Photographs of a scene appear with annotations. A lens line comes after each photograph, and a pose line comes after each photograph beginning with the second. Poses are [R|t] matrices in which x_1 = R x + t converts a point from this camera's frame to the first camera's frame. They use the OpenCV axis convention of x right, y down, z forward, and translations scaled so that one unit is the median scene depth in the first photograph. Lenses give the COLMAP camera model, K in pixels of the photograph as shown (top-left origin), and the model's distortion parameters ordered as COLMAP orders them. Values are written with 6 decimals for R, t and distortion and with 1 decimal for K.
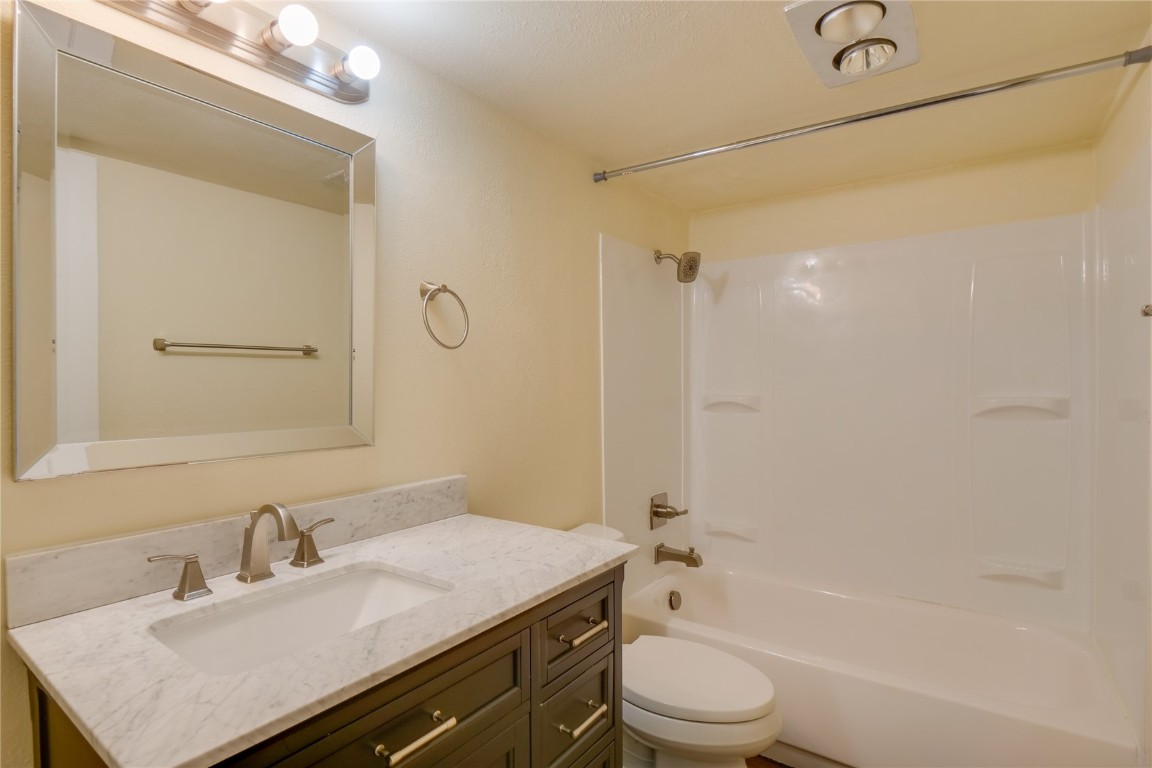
lens RADIAL K [[578.2, 0, 570.6], [0, 578.2, 380.8], [0, 0, 1]] dist [-0.027177, 0.001104]
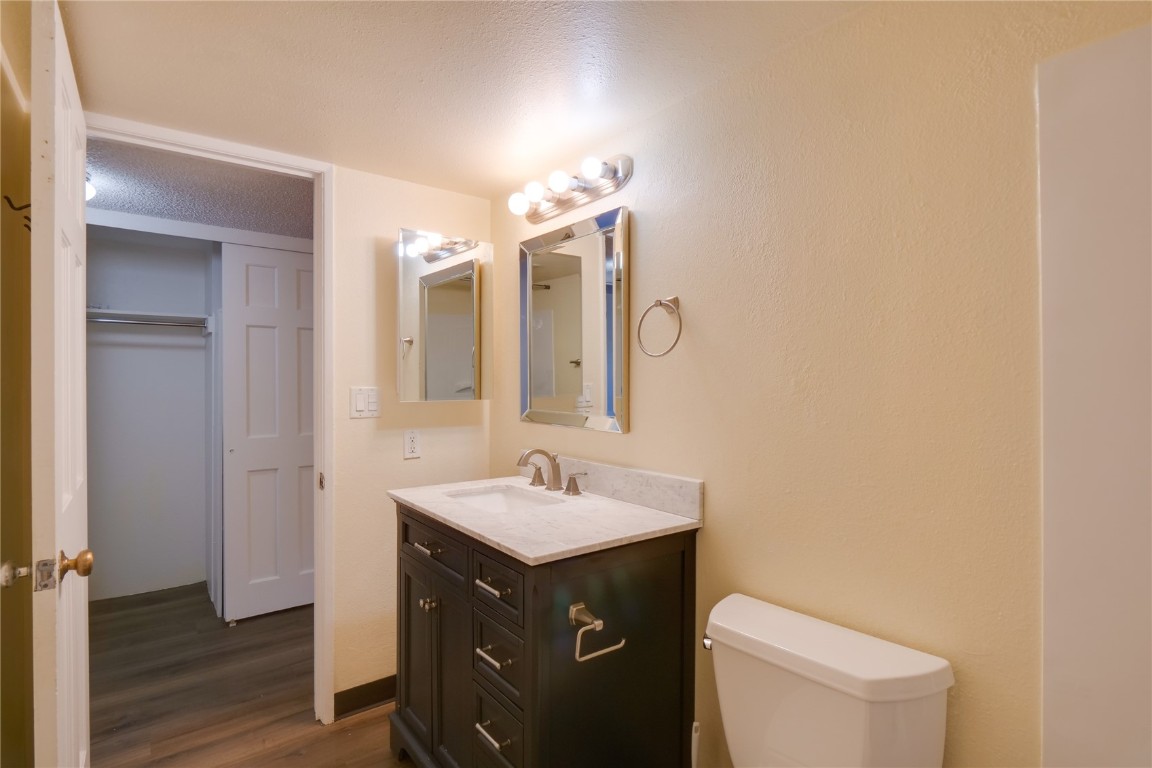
lens RADIAL K [[578.2, 0, 573.3], [0, 578.2, 386.2], [0, 0, 1]] dist [-0.027177, 0.001104]
pose [[-0.326677, 0.008368, -0.945099, 0.927729], [0.004410, 0.999963, 0.007330, -0.008525], [0.945126, -0.001773, -0.326702, 1.267472]]
